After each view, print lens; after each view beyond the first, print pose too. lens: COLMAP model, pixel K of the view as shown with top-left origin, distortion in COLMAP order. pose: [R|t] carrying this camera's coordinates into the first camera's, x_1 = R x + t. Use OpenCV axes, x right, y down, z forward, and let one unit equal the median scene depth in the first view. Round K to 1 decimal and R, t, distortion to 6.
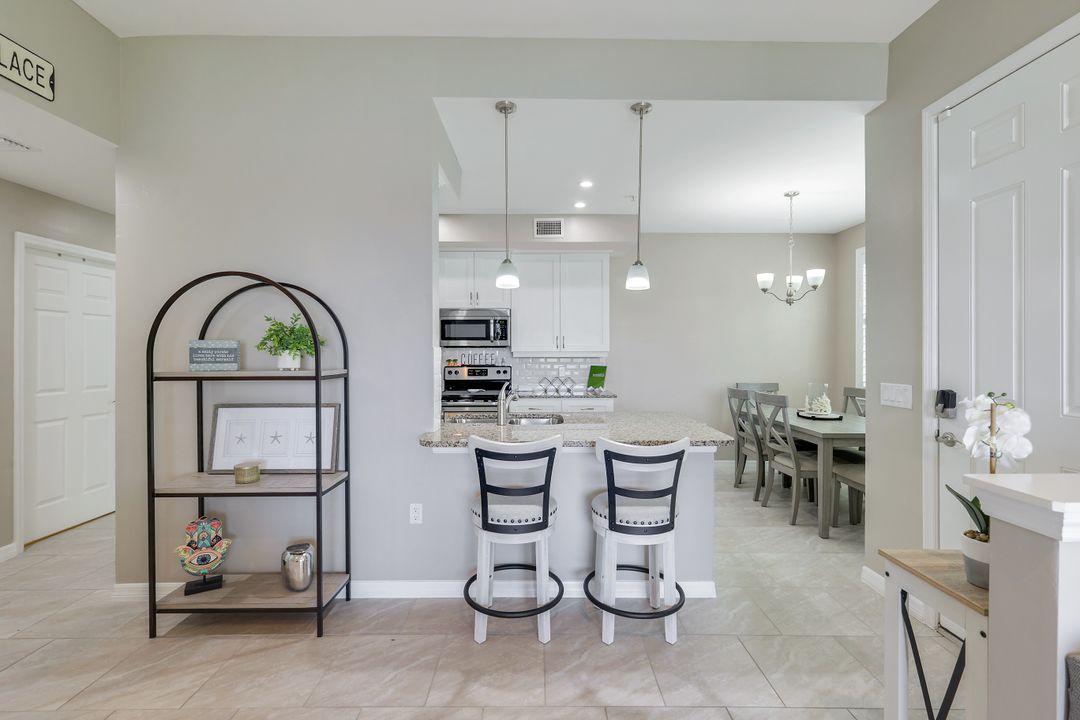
lens RADIAL K [[471.0, 0, 541.1], [0, 471.0, 356.4], [0, 0, 1]] dist [0.005069, -0.000555]
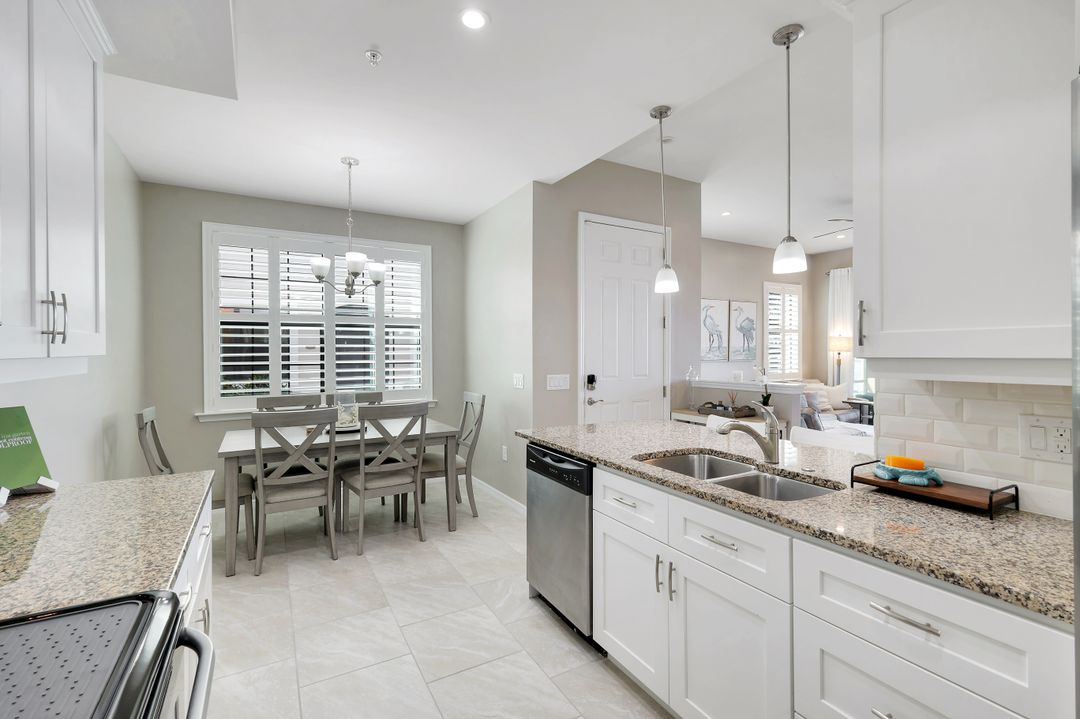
lens RADIAL K [[476.9, 0, 538.7], [0, 476.9, 352.4], [0, 0, 1]] dist [0.003591, -0.000029]
pose [[-0.484014, -0.001239, 0.875060, -0.548261], [0.008932, 0.999940, 0.006356, -0.022748], [-0.875015, 0.010892, -0.483973, 1.724947]]
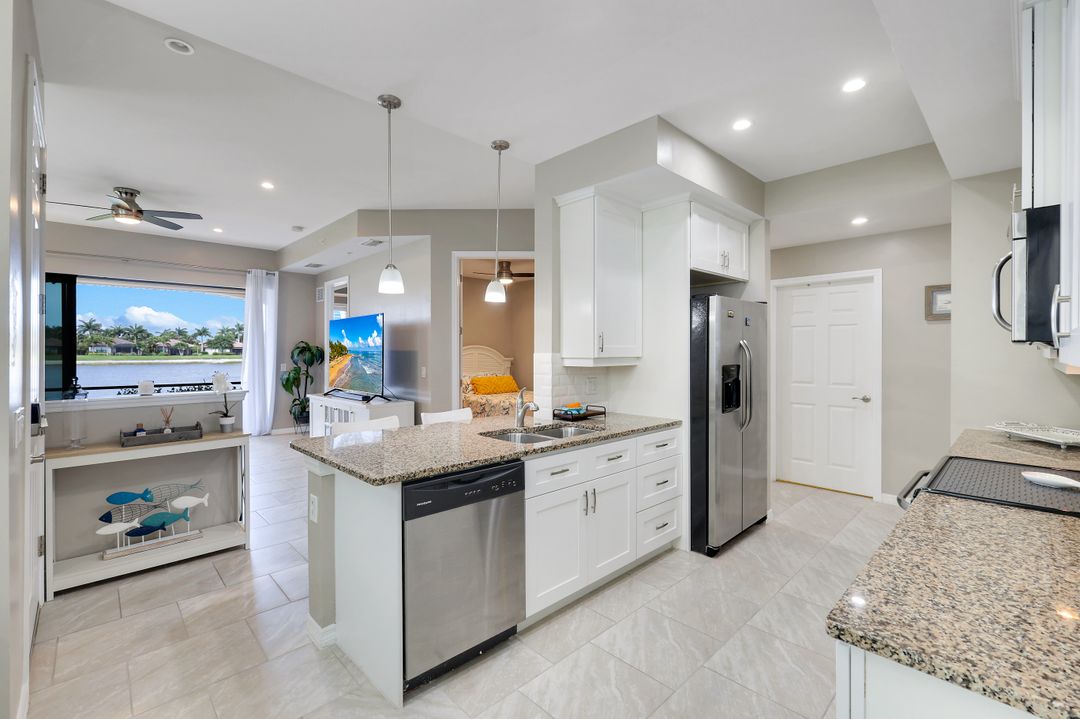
lens RADIAL K [[471.0, 0, 538.1], [0, 471.0, 353.7], [0, 0, 1]] dist [0.005069, -0.000555]
pose [[-0.731687, 0.001671, -0.681638, 0.641443], [-0.005868, 0.999945, 0.008750, -0.028926], [0.681615, 0.010402, -0.731637, 1.900132]]
